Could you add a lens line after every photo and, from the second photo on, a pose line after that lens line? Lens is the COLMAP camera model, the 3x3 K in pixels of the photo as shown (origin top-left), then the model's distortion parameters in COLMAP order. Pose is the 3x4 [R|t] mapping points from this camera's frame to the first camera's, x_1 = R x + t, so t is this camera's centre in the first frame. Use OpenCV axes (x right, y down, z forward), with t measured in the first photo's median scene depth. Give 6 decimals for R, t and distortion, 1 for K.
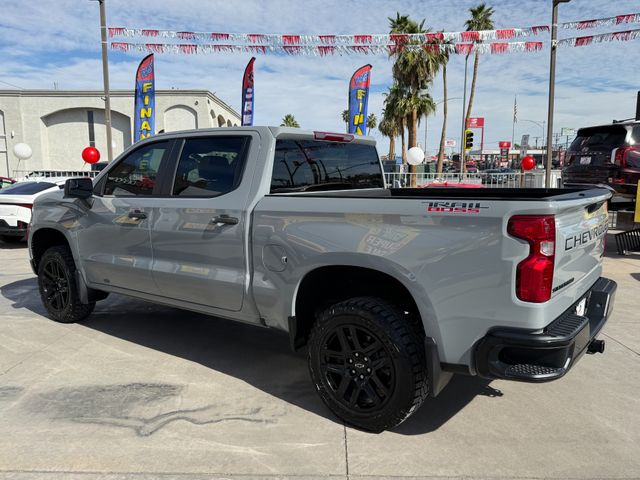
lens RADIAL K [[502.8, 0, 307.7], [0, 502.8, 237.4], [0, 0, 1]] dist [0.081387, -0.145510]
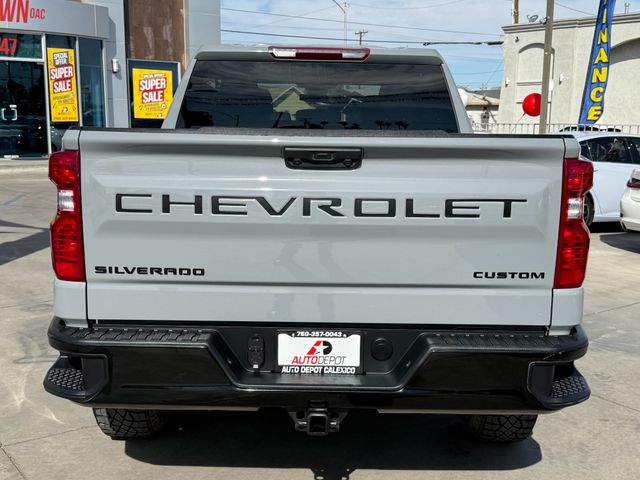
lens RADIAL K [[721.2, 0, 320.0], [0, 721.2, 240.0], [0, 0, 1]] dist [0.169116, -0.368421]
pose [[0.635847, 0.133824, -0.760125, 0.731100], [-0.120130, 0.990011, 0.073807, -0.019560], [0.762409, 0.044384, 0.645572, 0.327458]]
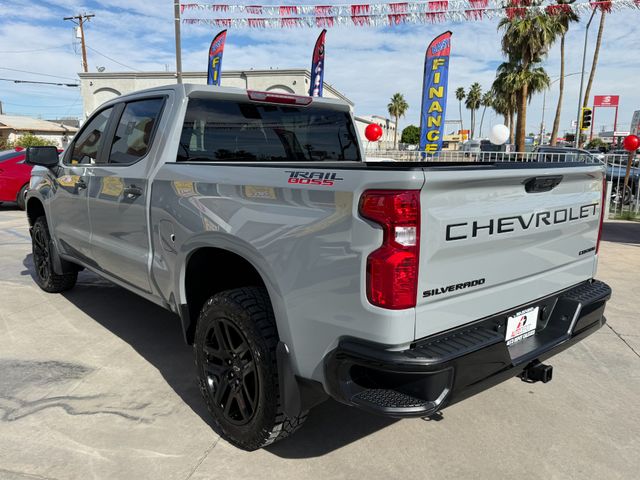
lens RADIAL K [[502.8, 0, 307.7], [0, 502.8, 237.4], [0, 0, 1]] dist [0.081387, -0.145510]
pose [[0.979040, 0.044834, -0.198671, 0.244554], [-0.037417, 0.998461, 0.040935, -0.000437], [0.200200, -0.032643, 0.979211, 0.138499]]
